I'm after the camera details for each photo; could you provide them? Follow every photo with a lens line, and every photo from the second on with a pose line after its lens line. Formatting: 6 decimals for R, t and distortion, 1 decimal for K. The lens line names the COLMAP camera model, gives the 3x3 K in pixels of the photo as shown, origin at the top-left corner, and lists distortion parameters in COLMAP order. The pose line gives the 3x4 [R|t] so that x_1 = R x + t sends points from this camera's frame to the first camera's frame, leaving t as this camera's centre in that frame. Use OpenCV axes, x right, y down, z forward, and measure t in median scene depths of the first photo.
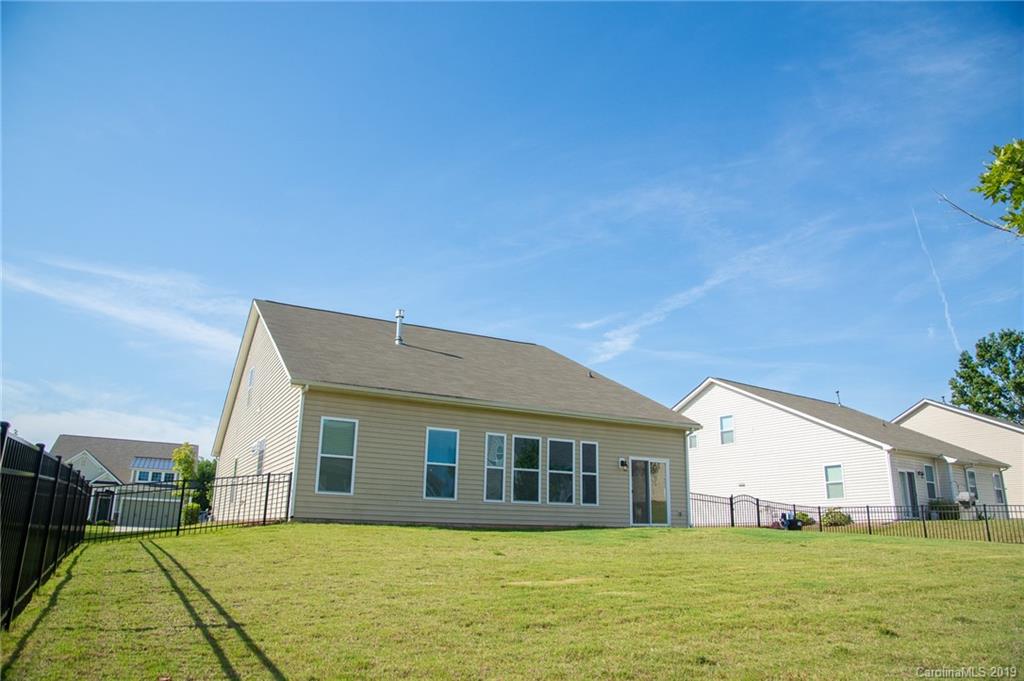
lens RADIAL K [[693.2, 0, 498.5], [0, 693.2, 342.0], [0, 0, 1]] dist [-0.129105, -0.006222]
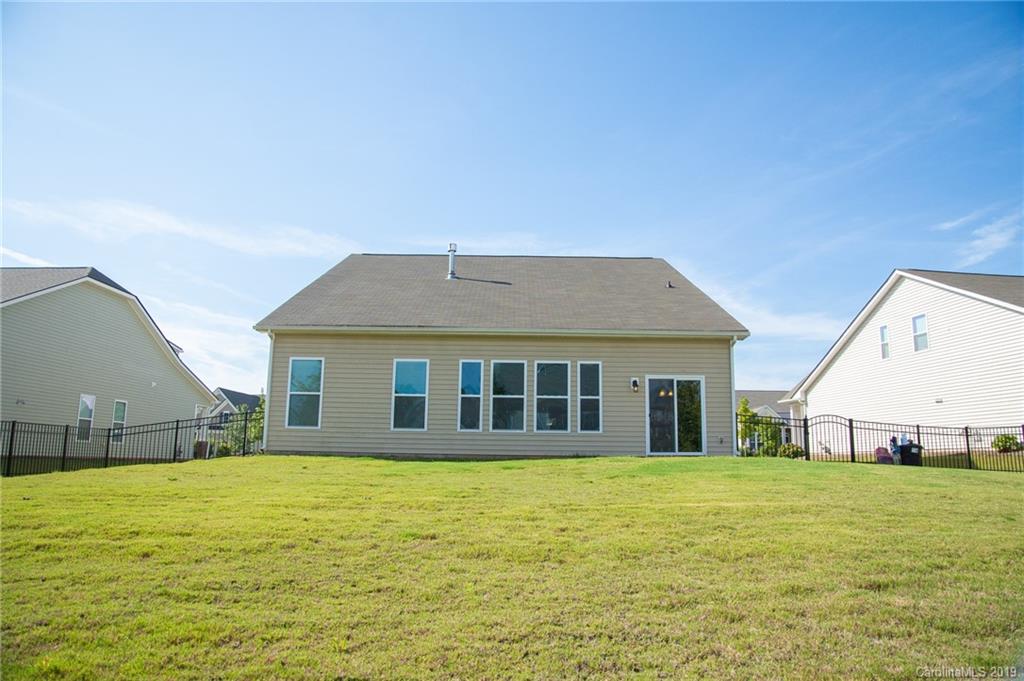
lens RADIAL K [[709.5, 0, 511.8], [0, 709.5, 328.0], [0, 0, 1]] dist [-0.098949, 0.002468]
pose [[0.891323, -0.096729, -0.442929, 0.462331], [0.127265, 0.991075, 0.039664, 0.054303], [0.435140, -0.091723, 0.895679, 0.147049]]
